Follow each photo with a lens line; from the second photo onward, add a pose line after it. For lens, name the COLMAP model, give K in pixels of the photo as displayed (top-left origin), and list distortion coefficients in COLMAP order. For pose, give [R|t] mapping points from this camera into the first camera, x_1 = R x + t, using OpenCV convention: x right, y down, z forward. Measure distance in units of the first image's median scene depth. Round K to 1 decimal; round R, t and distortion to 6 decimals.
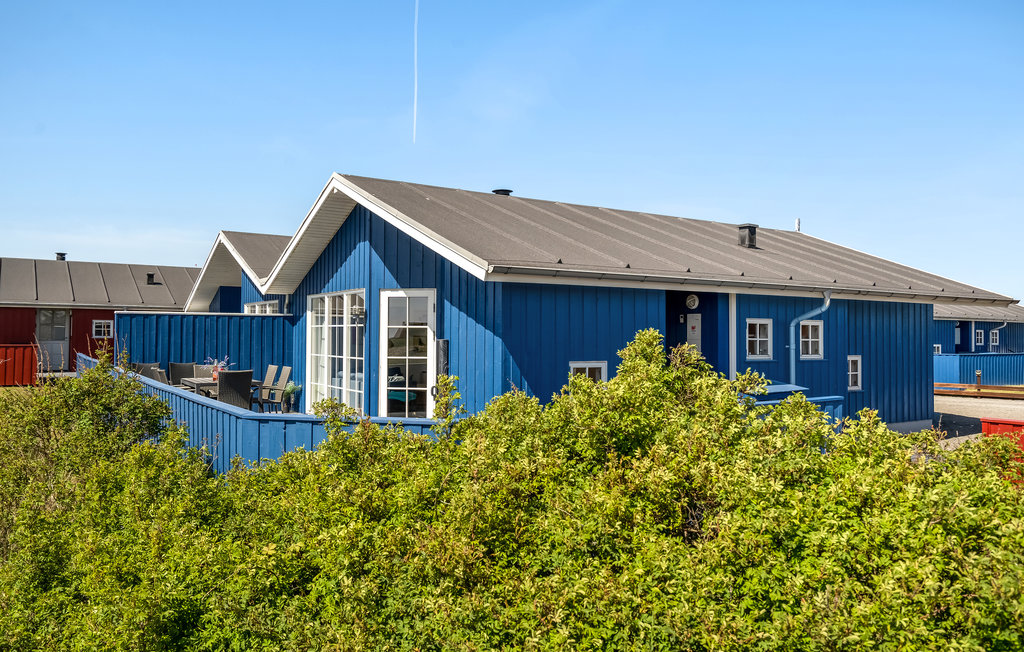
lens RADIAL K [[751.4, 0, 512.0], [0, 751.4, 326.0], [0, 0, 1]] dist [0.008085, -0.000278]
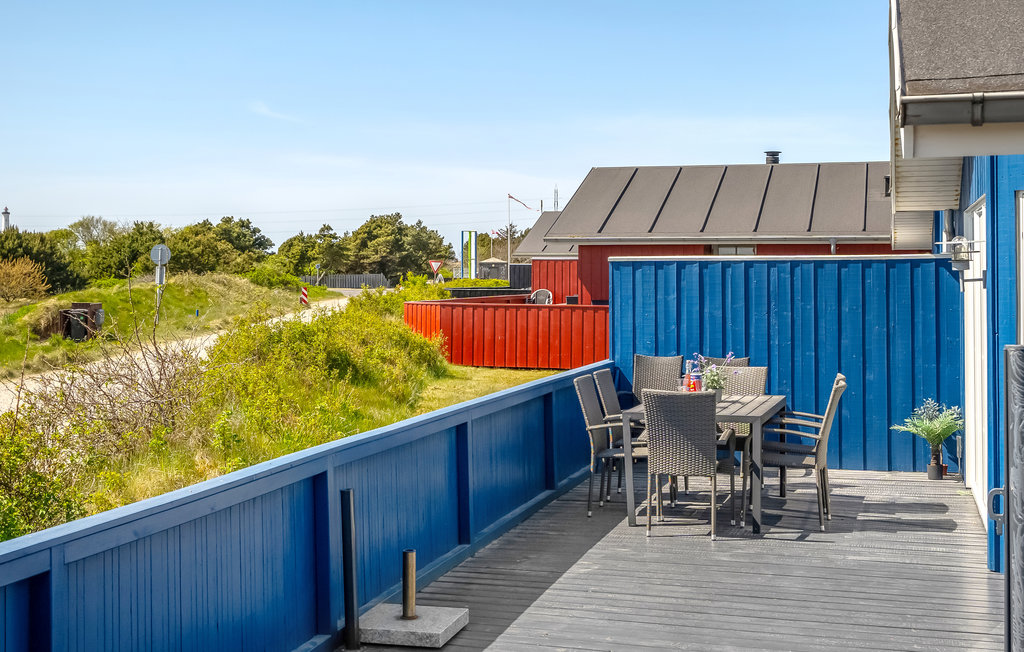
lens RADIAL K [[1337.1, 0, 512.0], [0, 1337.1, 326.0], [0, 0, 1]] dist [0.005954, 0.003731]
pose [[0.653574, 0.021426, -0.756559, 0.150649], [0.013823, 0.999095, 0.040237, -0.010278], [0.756736, -0.036755, 0.652686, 0.338384]]
